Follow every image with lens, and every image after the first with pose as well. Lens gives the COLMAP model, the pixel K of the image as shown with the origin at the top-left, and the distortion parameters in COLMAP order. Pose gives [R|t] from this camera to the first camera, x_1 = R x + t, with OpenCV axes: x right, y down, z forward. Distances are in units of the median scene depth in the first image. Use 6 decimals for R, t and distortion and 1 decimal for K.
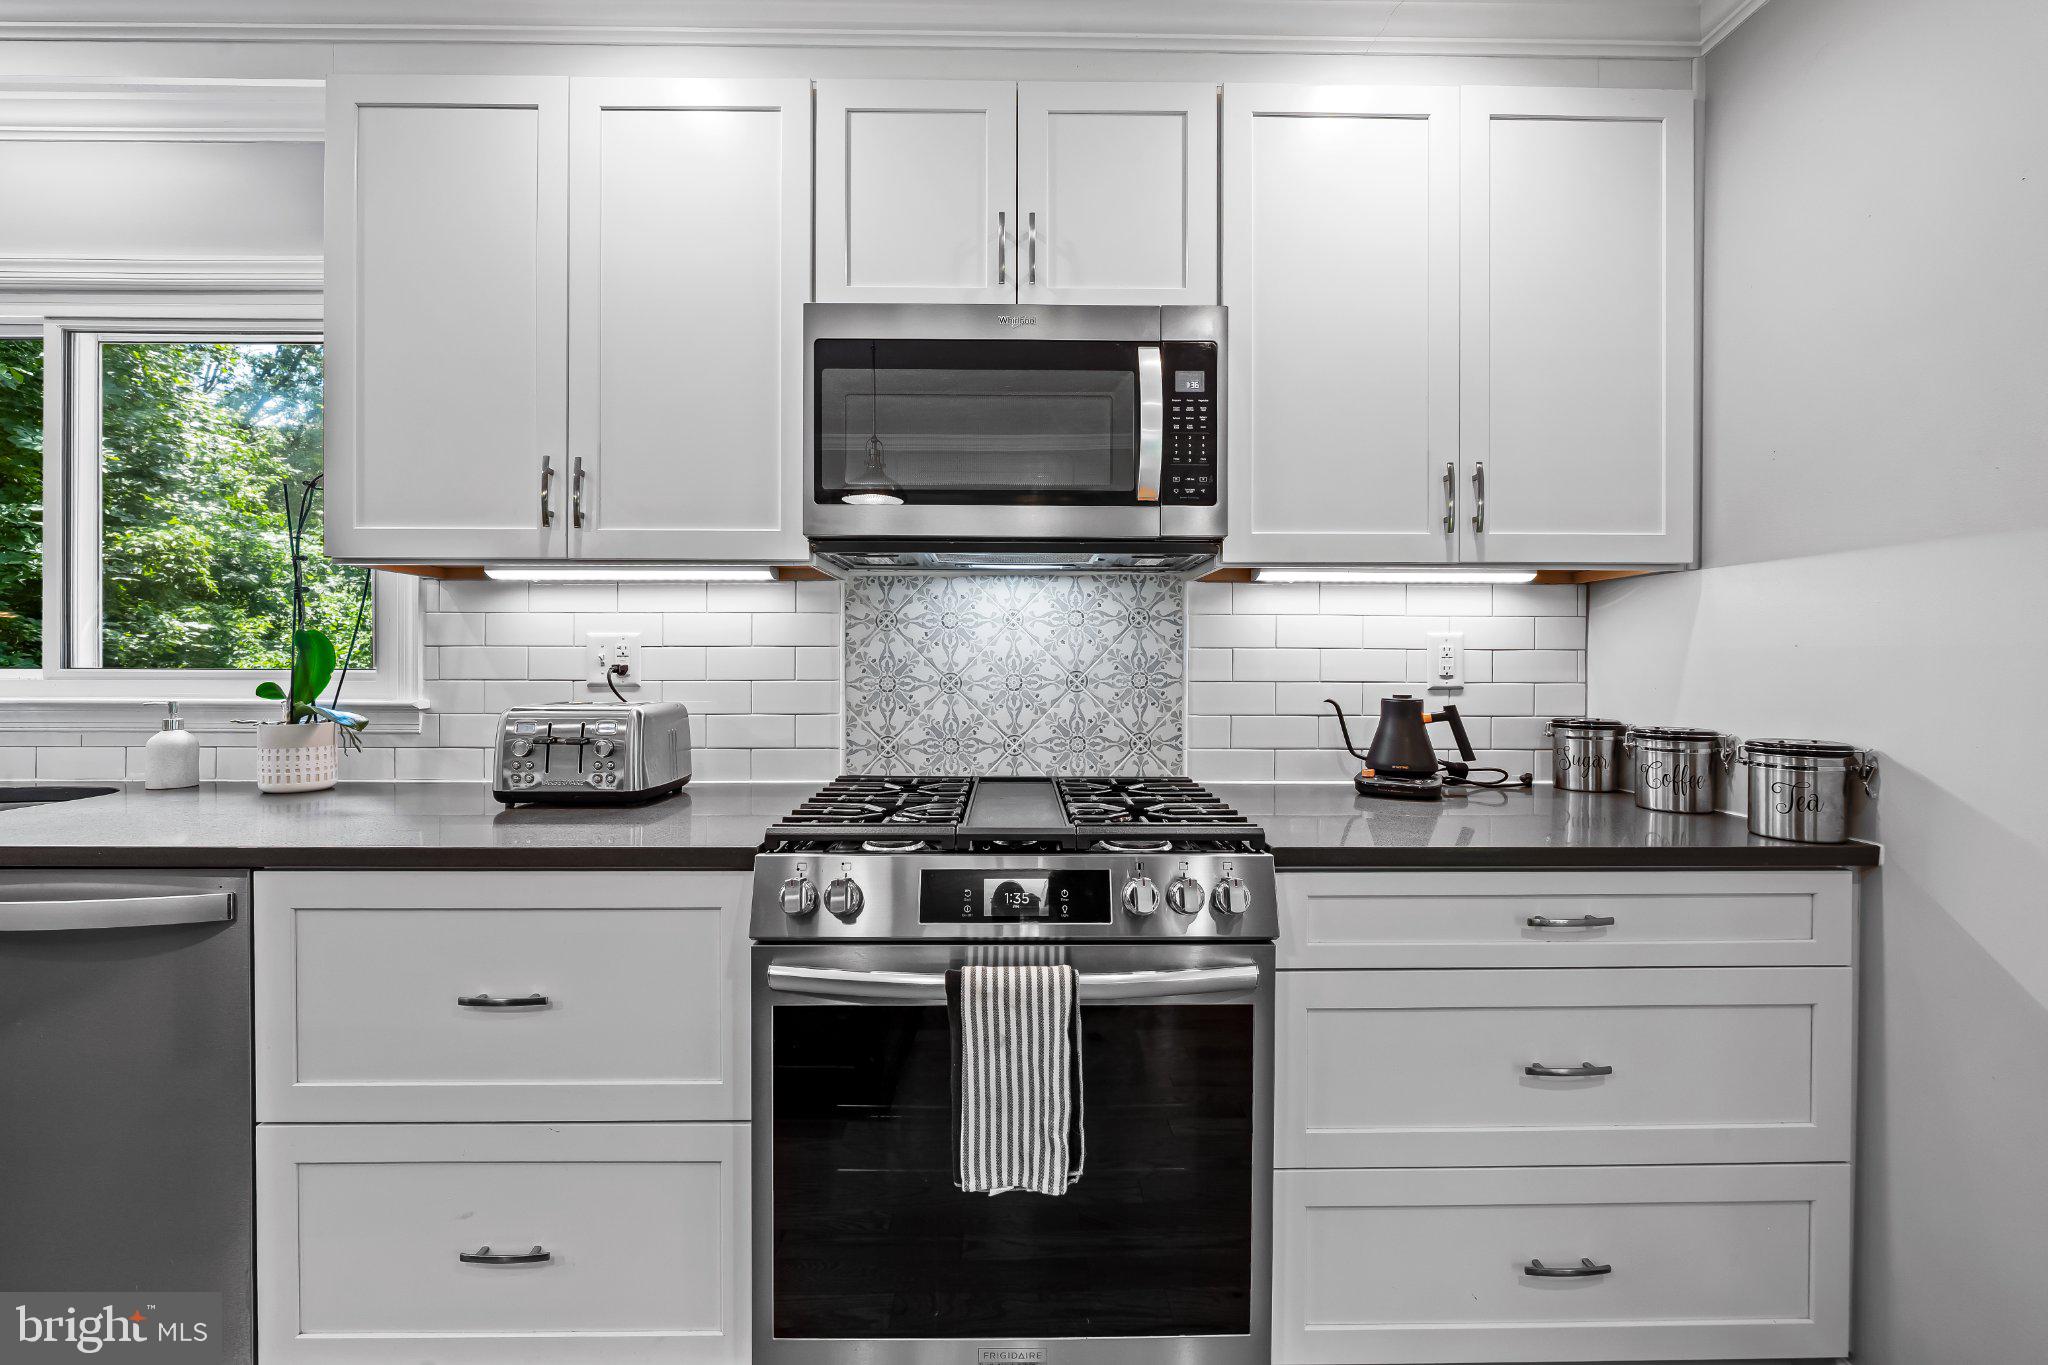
lens RADIAL K [[825.1, 0, 1026.2], [0, 825.1, 671.1], [0, 0, 1]] dist [-0.013050, -0.000180]
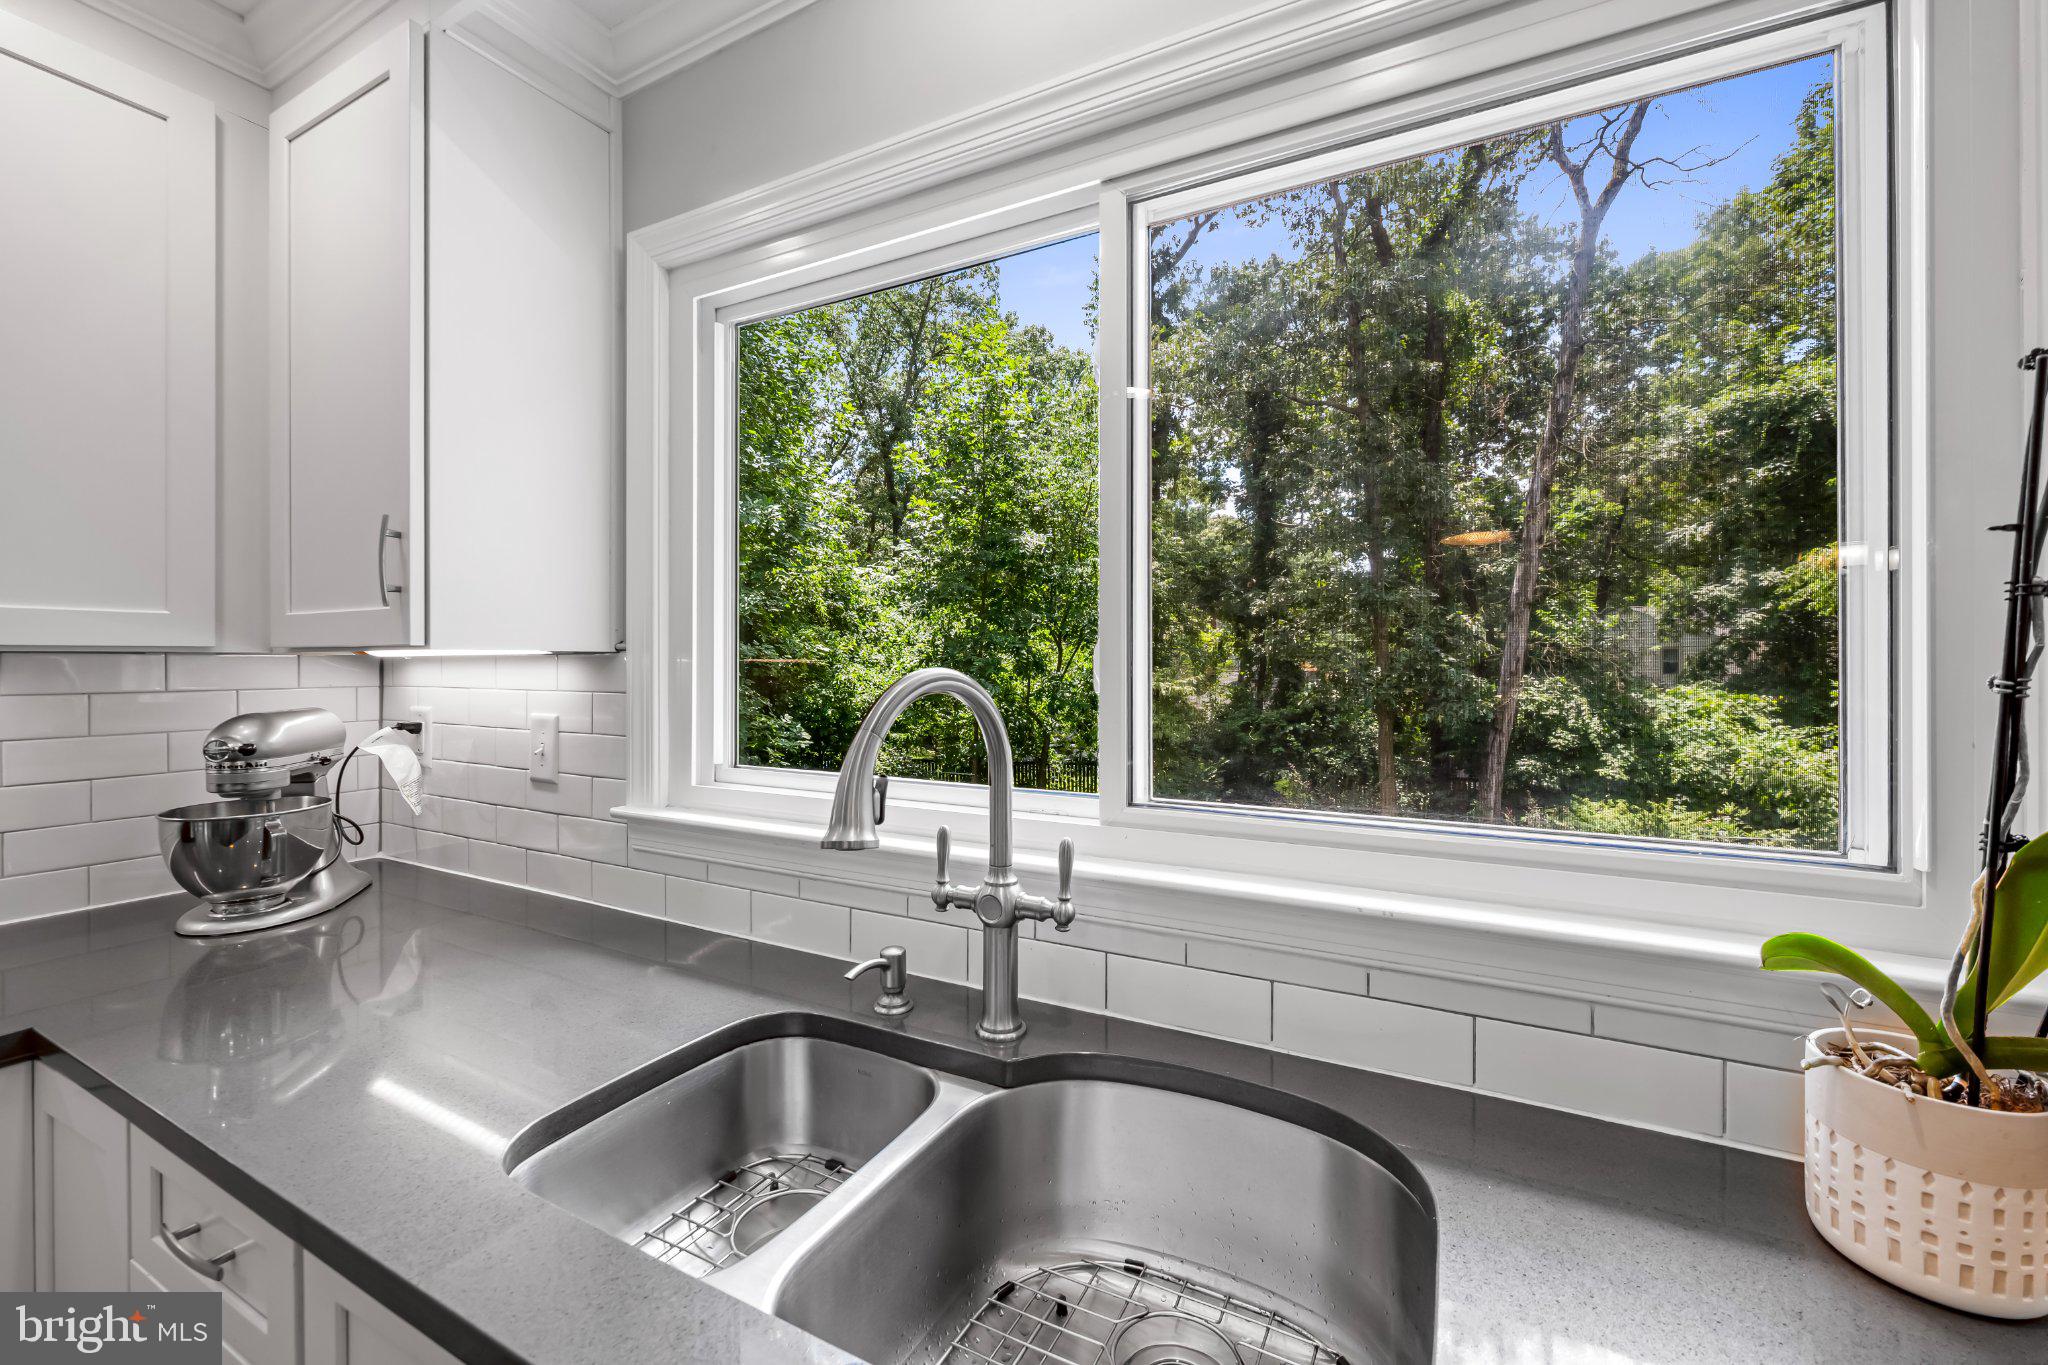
lens RADIAL K [[825.1, 0, 1026.2], [0, 825.1, 671.1], [0, 0, 1]] dist [-0.013050, -0.000180]
pose [[0.874296, 0.001528, -0.485391, -1.075316], [-0.003779, 0.999986, -0.003659, -0.104417], [0.485379, 0.005033, 0.874290, 0.520655]]
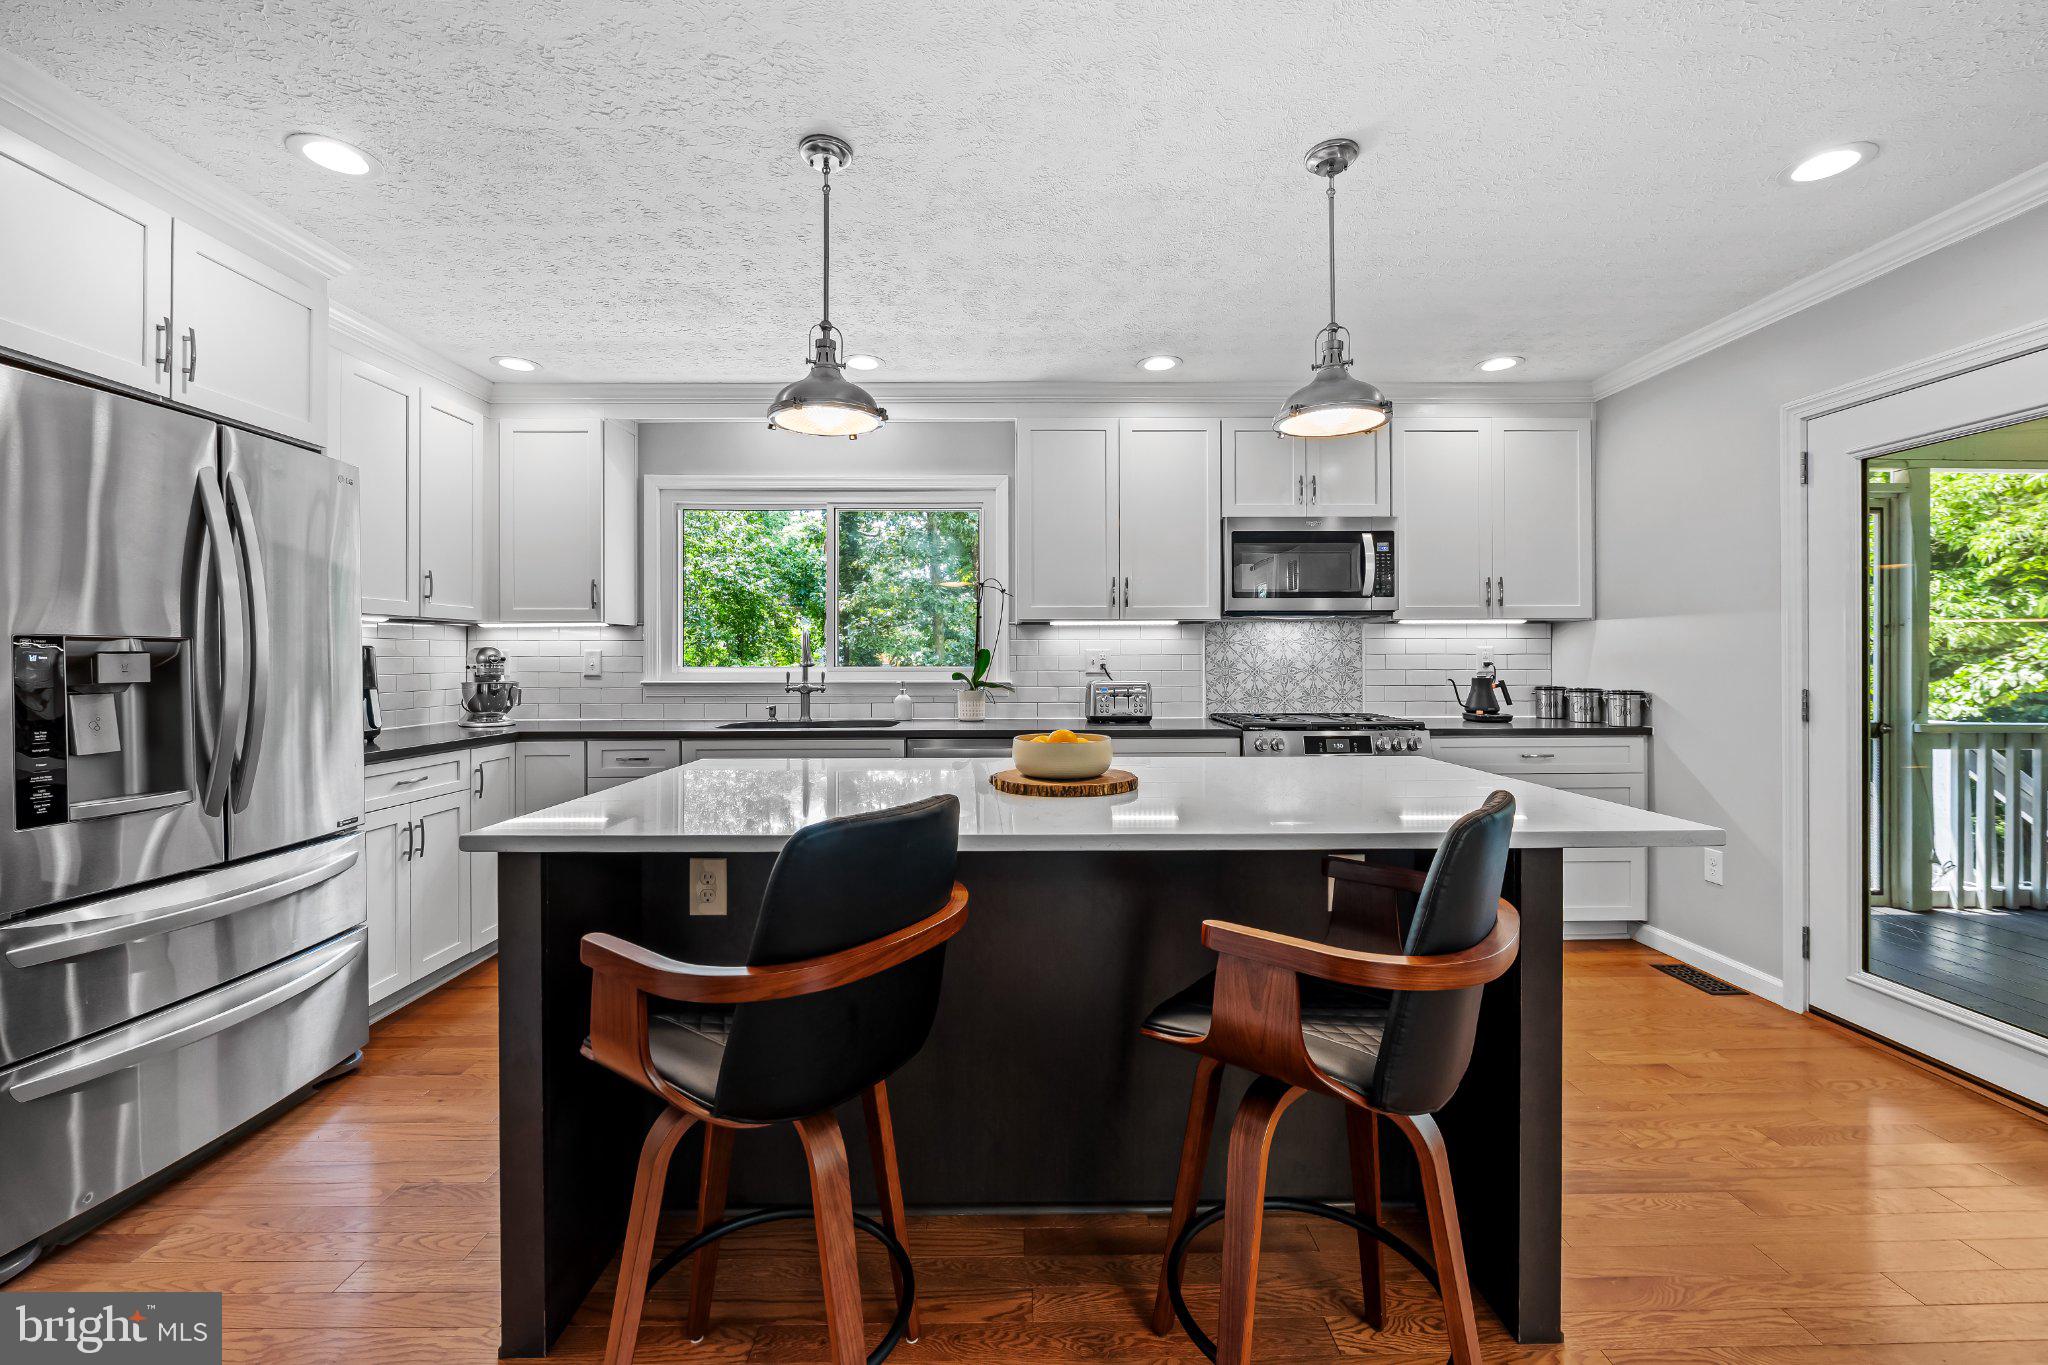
lens RADIAL K [[819.1, 0, 1022.6], [0, 819.1, 662.6], [0, 0, 1]] dist [-0.012847, 0.000014]
pose [[0.999911, -0.006388, -0.011699, -0.736983], [0.006288, 0.999943, -0.008592, 0.006745], [0.011753, 0.008518, 0.999895, -1.254581]]
